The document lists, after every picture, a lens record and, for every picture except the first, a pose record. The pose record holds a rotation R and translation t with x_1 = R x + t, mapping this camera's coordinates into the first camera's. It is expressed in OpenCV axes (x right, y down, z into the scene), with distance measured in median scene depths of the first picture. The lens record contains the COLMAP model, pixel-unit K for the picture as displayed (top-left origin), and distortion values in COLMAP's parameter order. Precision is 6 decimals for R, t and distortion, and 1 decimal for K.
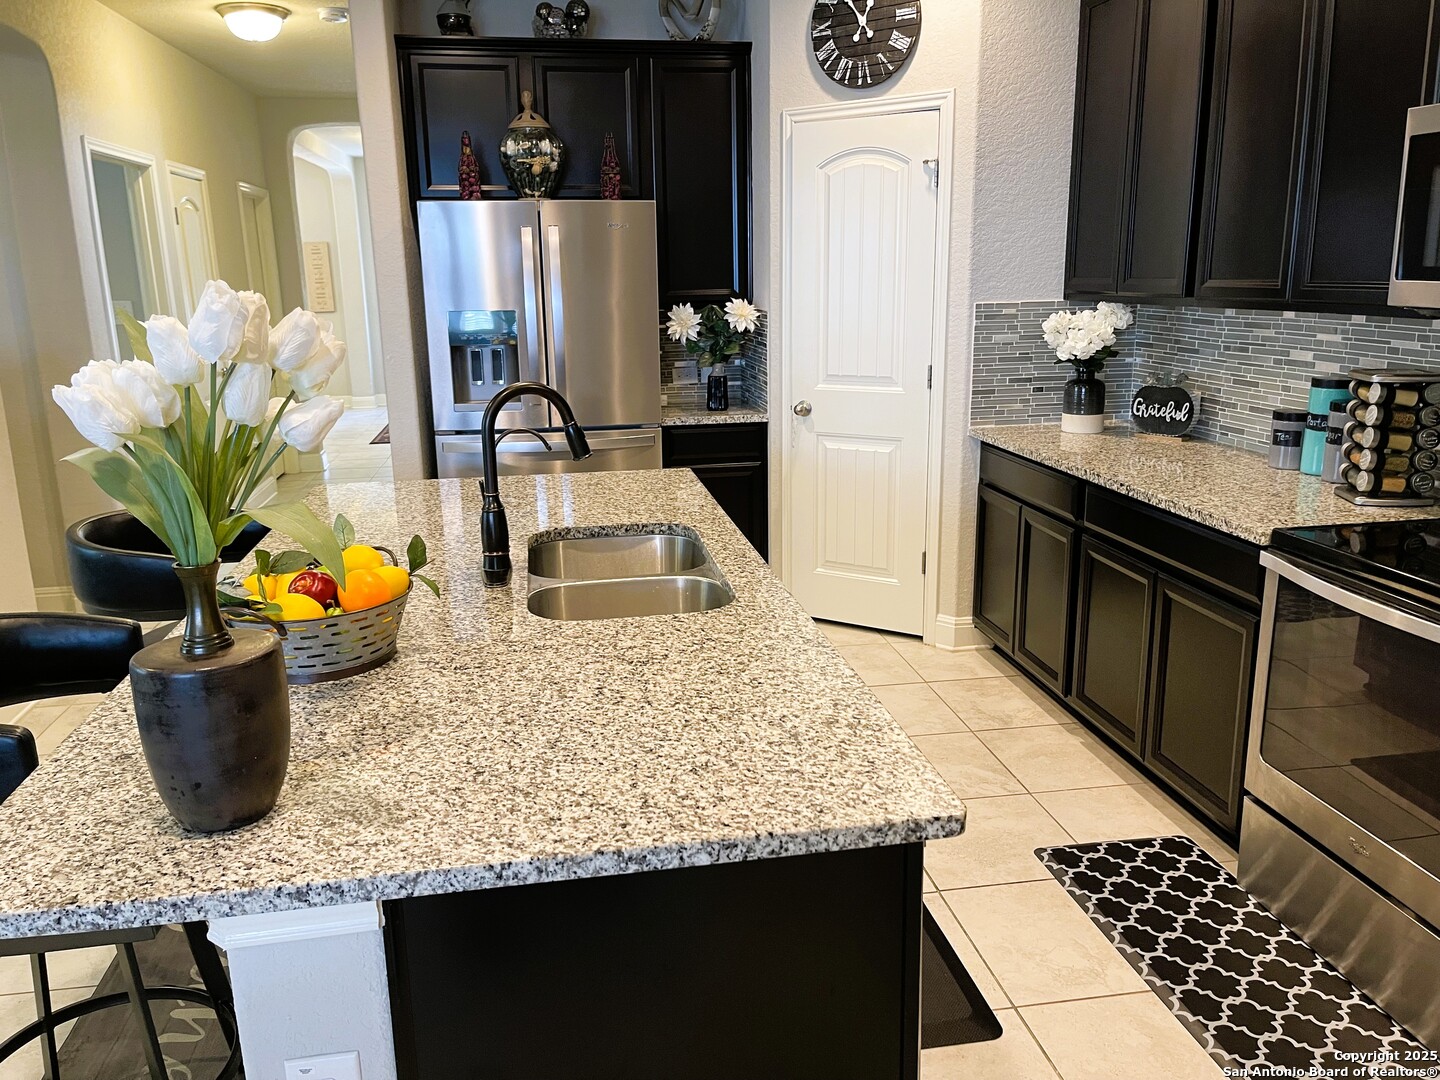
lens RADIAL K [[1090.9, 0, 707.1], [0, 1090.9, 526.8], [0, 0, 1]] dist [0.060176, -0.074057]
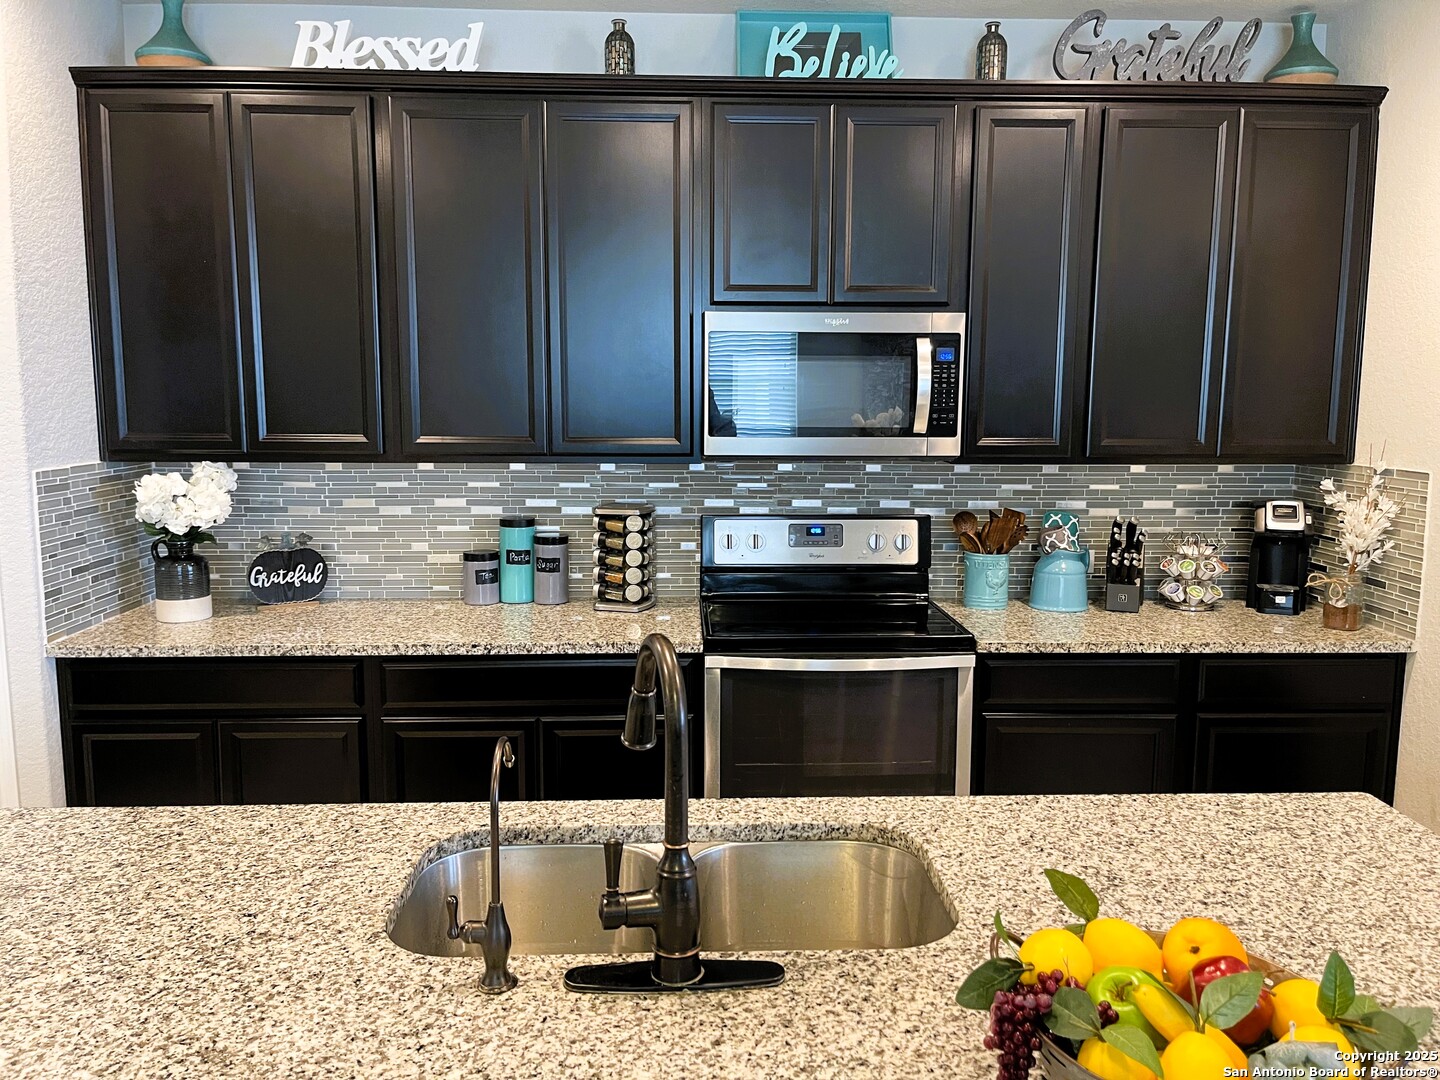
lens RADIAL K [[1090.9, 0, 724.2], [0, 1090.9, 530.5], [0, 0, 1]] dist [0.060176, -0.074057]
pose [[0.112111, -0.107712, 0.987841, -0.465007], [0.221662, 0.971770, 0.080803, -0.143811], [-0.968657, 0.209908, 0.132821, 0.553671]]
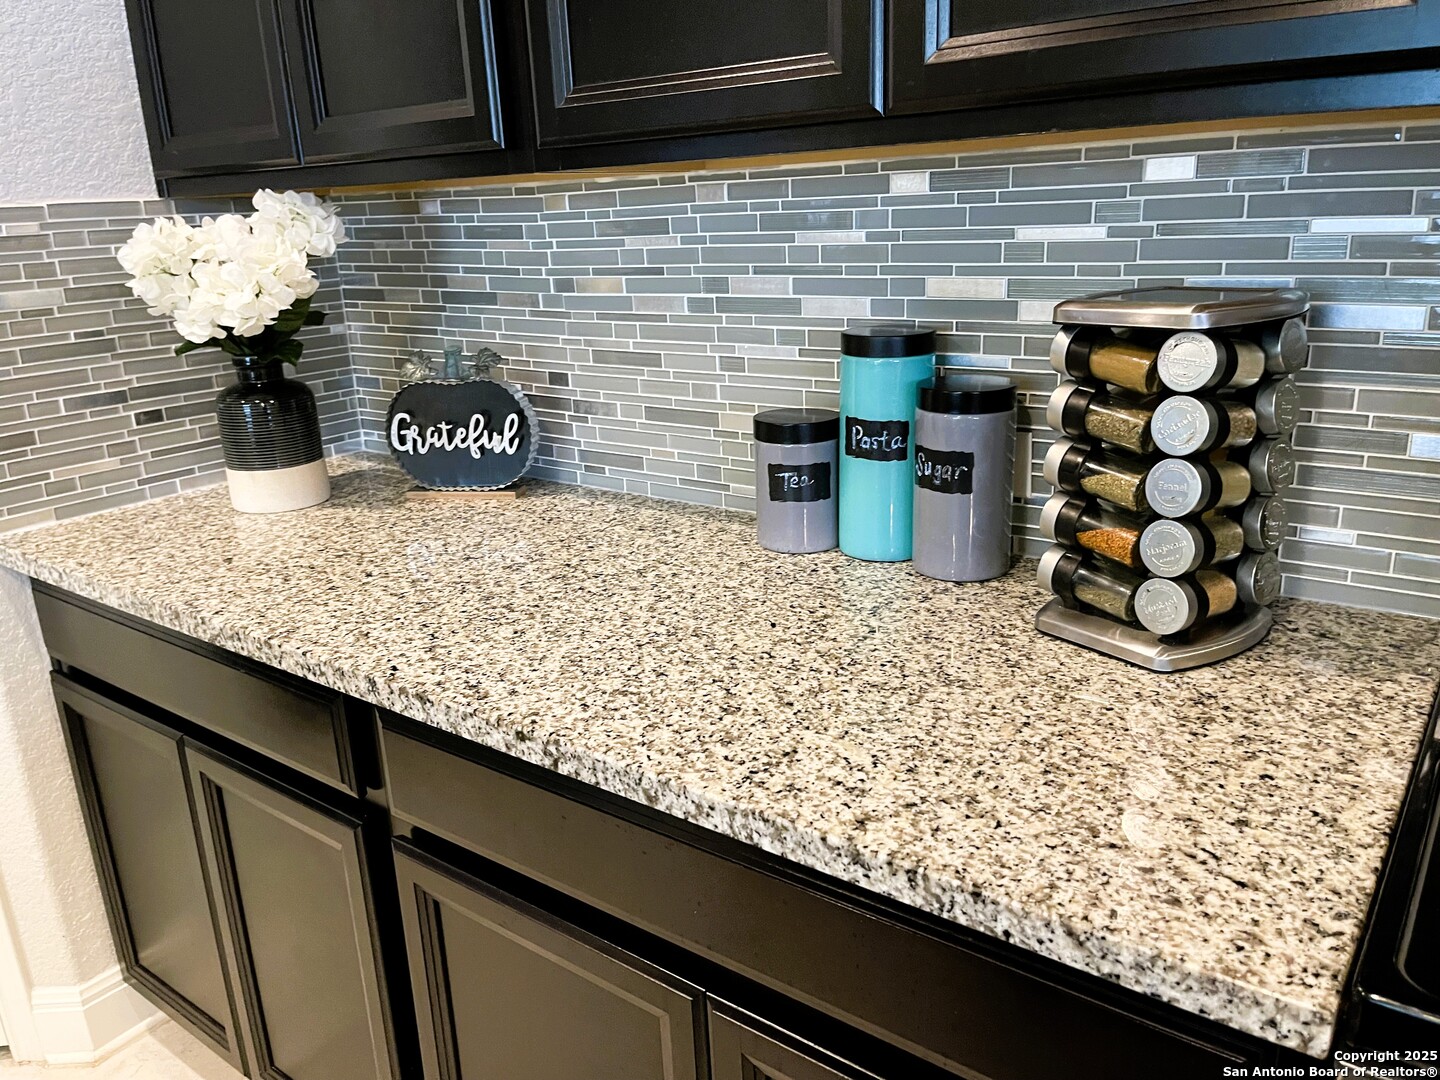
lens RADIAL K [[1090.9, 0, 717.5], [0, 1090.9, 550.9], [0, 0, 1]] dist [0.060176, -0.074057]
pose [[0.716877, -0.221628, 0.661036, 0.195815], [0.189168, 0.974394, 0.121540, -0.099895], [-0.671046, 0.037918, 0.740445, 0.637103]]
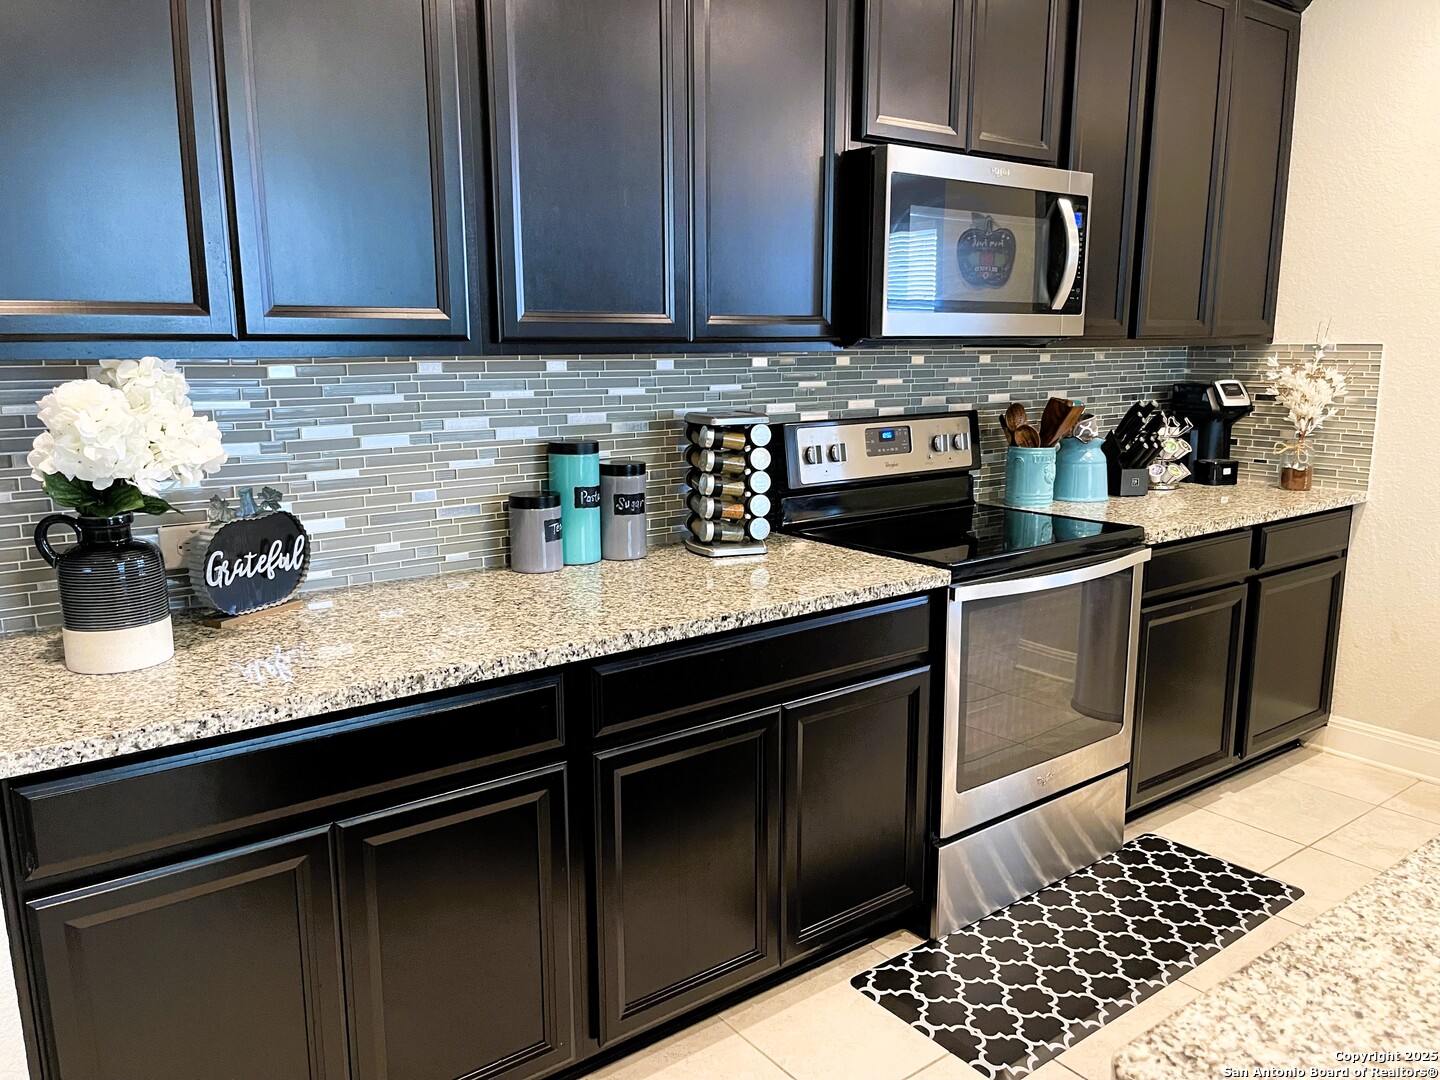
lens RADIAL K [[1153.8, 0, 758.7], [0, 1153.8, 540.9], [0, 0, 1]] dist [0.095306, 0.002491]
pose [[-0.505318, -0.142858, 0.851026, -0.189122], [0.203219, 0.938764, 0.278253, -0.235144], [-0.838663, 0.313551, -0.445342, 1.107327]]
